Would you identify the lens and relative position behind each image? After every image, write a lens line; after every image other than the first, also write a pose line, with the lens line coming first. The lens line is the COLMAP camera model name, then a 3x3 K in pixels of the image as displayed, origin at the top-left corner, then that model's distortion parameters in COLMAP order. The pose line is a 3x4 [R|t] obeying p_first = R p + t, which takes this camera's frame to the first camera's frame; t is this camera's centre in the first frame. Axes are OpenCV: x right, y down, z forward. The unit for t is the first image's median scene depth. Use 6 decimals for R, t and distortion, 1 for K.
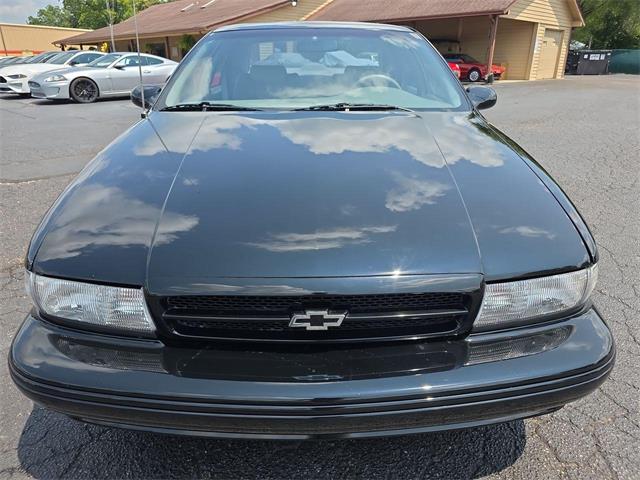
lens RADIAL K [[433.7, 0, 320.0], [0, 433.7, 240.0], [0, 0, 1]] dist [-0.006297, -0.004882]
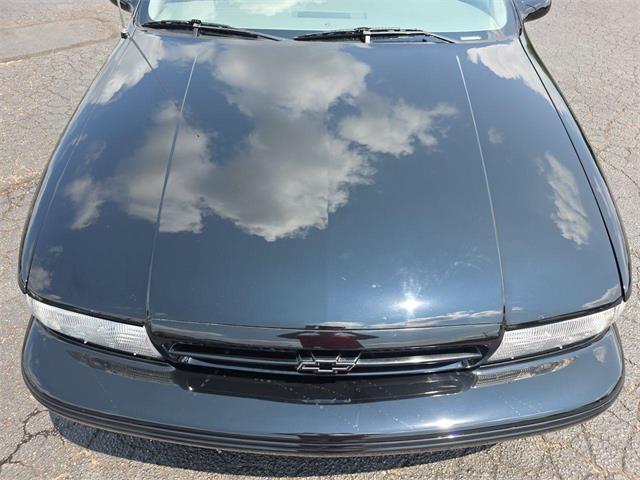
lens RADIAL K [[433.7, 0, 320.0], [0, 433.7, 240.0], [0, 0, 1]] dist [-0.006297, -0.004882]
pose [[0.999616, 0.025730, -0.010261, -0.016092], [-0.020794, 0.941737, 0.335708, -0.374301], [0.018301, -0.335366, 0.941910, 0.156903]]
